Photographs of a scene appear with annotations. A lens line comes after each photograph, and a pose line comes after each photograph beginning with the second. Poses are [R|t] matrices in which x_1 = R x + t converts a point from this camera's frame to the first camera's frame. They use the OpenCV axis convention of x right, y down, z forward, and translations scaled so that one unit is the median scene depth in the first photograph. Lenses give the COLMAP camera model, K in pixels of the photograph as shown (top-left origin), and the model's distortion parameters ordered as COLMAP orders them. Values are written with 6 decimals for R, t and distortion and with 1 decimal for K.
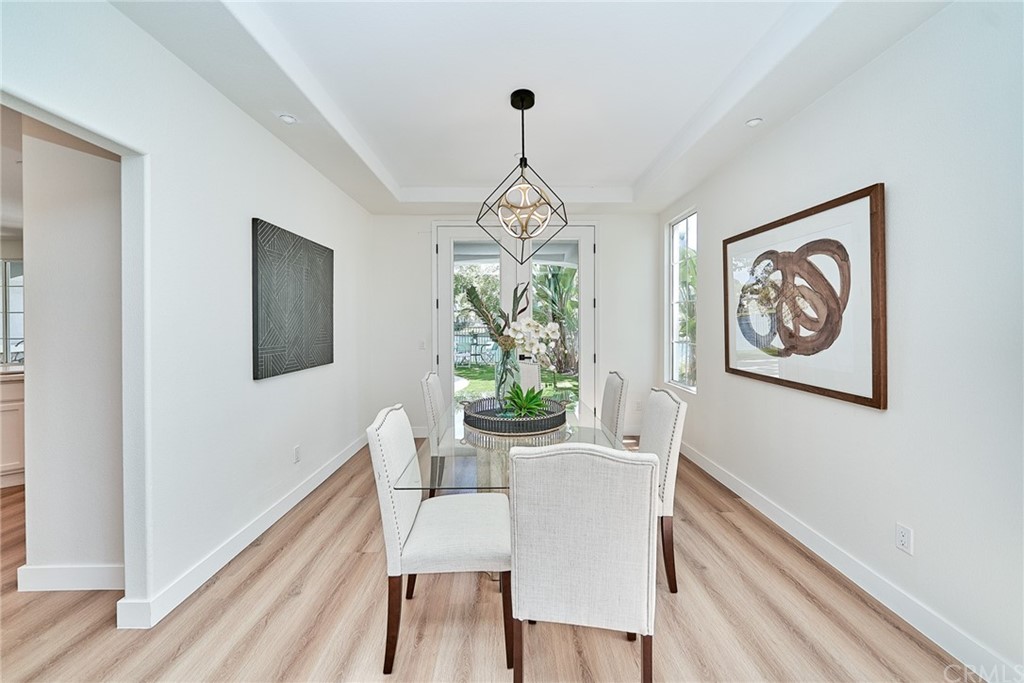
lens RADIAL K [[363.3, 0, 508.2], [0, 363.3, 325.4], [0, 0, 1]] dist [-0.009094, -0.000135]
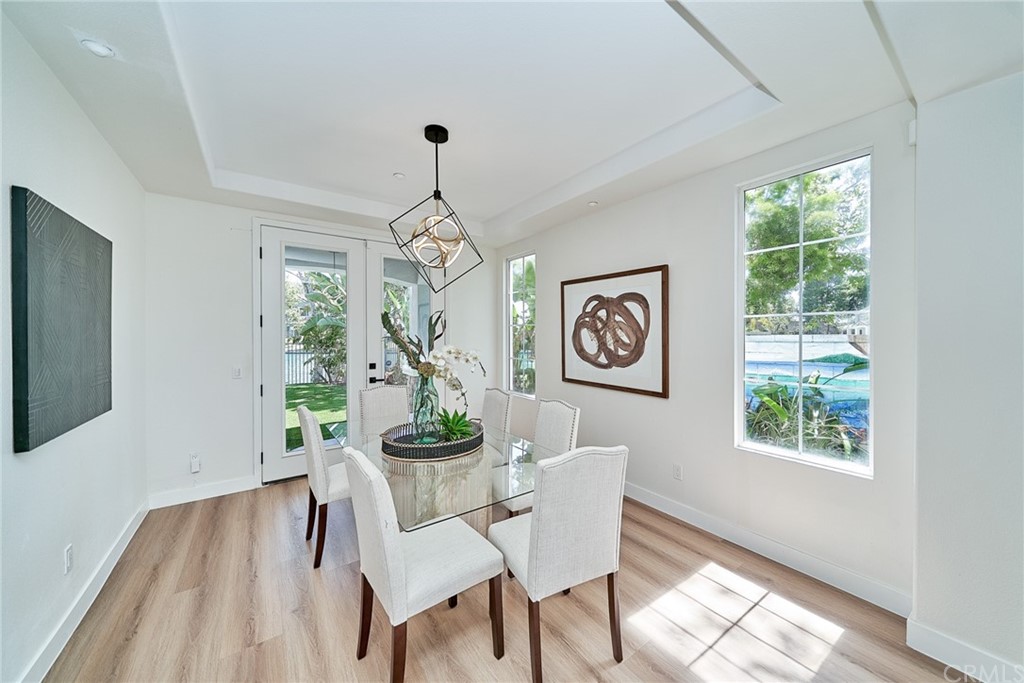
lens RADIAL K [[363.3, 0, 522.2], [0, 363.3, 337.1], [0, 0, 1]] dist [-0.009094, -0.000135]
pose [[0.807265, -0.001807, 0.590187, -0.394547], [0.002604, 0.999996, -0.000500, -0.043292], [-0.590184, 0.001940, 0.807267, 0.020678]]
